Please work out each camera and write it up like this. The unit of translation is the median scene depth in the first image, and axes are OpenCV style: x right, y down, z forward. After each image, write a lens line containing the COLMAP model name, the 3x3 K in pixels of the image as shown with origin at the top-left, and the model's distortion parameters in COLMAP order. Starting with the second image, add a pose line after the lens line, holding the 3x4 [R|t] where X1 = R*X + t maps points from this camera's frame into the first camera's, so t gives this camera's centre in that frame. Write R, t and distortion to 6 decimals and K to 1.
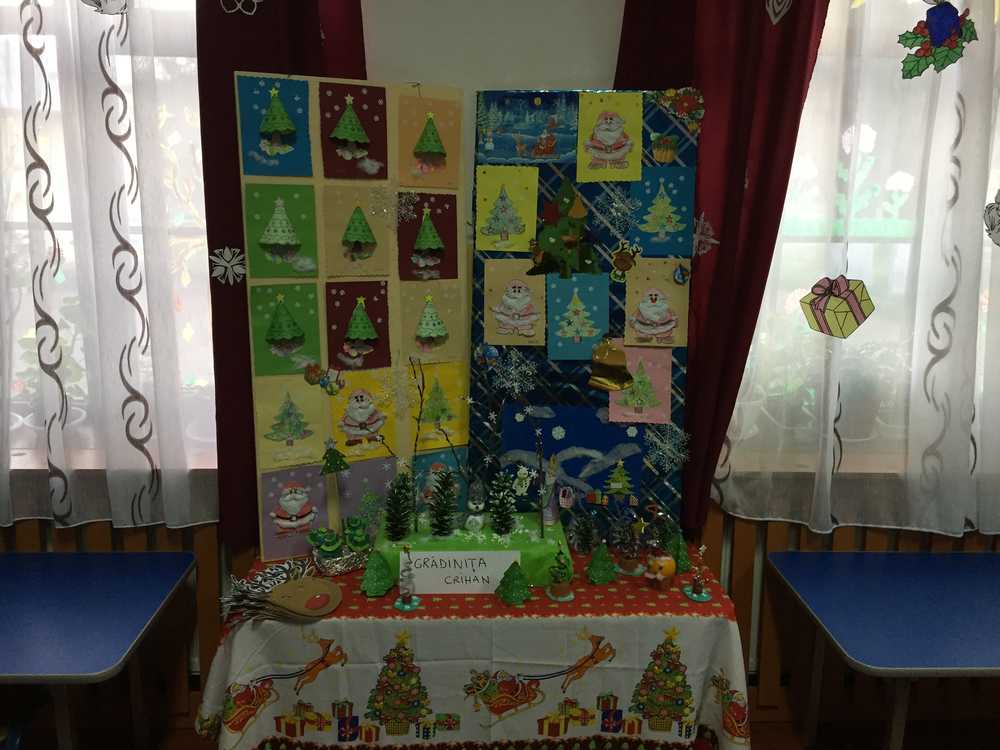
lens RADIAL K [[856.3, 0, 507.4], [0, 856.3, 344.0], [0, 0, 1]] dist [0.063285, -0.052497]
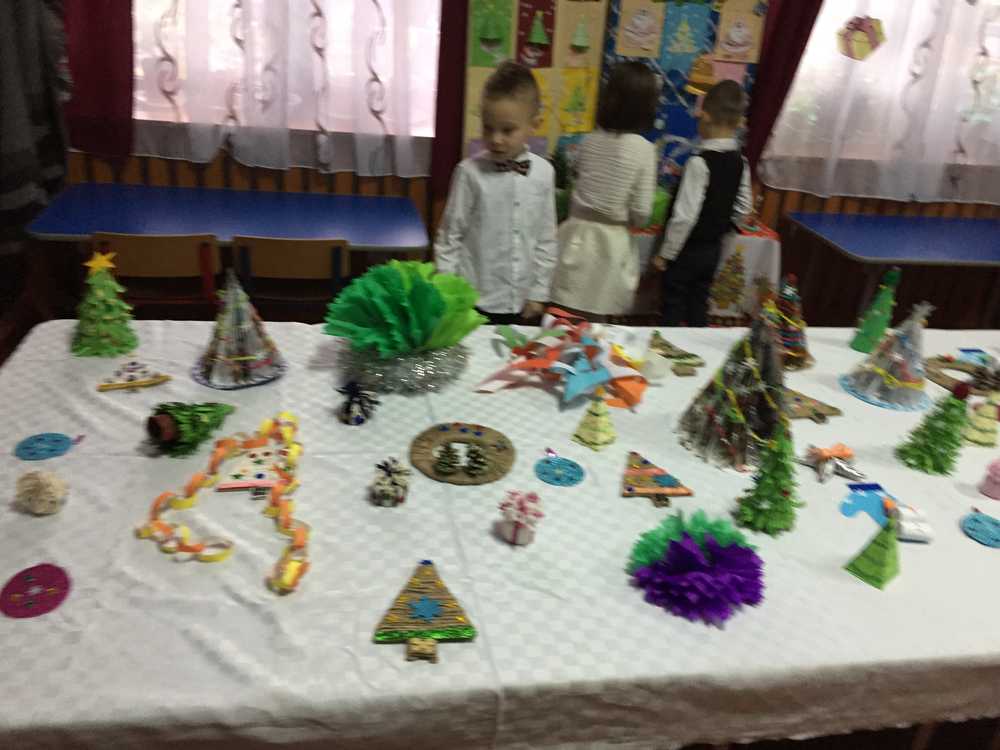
lens RADIAL K [[856.3, 0, 496.6], [0, 856.3, 371.6], [0, 0, 1]] dist [0.063285, -0.052497]
pose [[0.987531, 0.003464, 0.157385, -0.444321], [-0.049626, 0.955632, 0.290353, 0.096453], [-0.149396, -0.294543, 0.943888, -0.447900]]
